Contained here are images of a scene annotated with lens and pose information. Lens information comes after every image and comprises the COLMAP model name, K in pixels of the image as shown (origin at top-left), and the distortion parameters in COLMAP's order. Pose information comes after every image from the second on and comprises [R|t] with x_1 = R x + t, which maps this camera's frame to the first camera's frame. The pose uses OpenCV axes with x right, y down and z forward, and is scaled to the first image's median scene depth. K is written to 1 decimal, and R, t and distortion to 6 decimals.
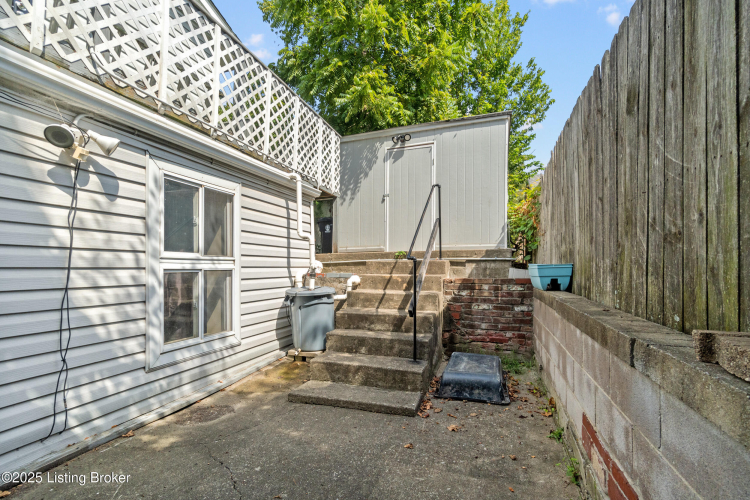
lens RADIAL K [[329.5, 0, 376.0], [0, 329.5, 259.1], [0, 0, 1]] dist [-0.000816, -0.000225]
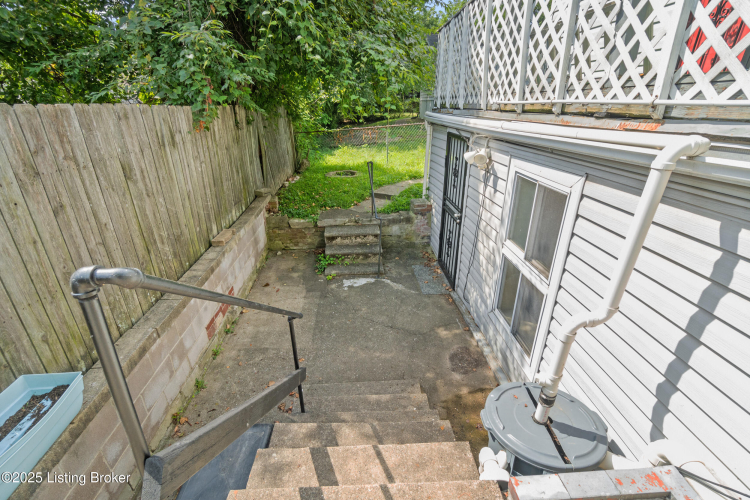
lens RADIAL K [[329.5, 0, 376.0], [0, 329.5, 259.1], [0, 0, 1]] dist [-0.000816, -0.000225]
pose [[-0.927926, 0.152449, -0.340167, 0.178352], [0.002602, 0.915176, 0.403046, -0.394771], [0.372757, 0.373111, -0.849612, 1.688099]]
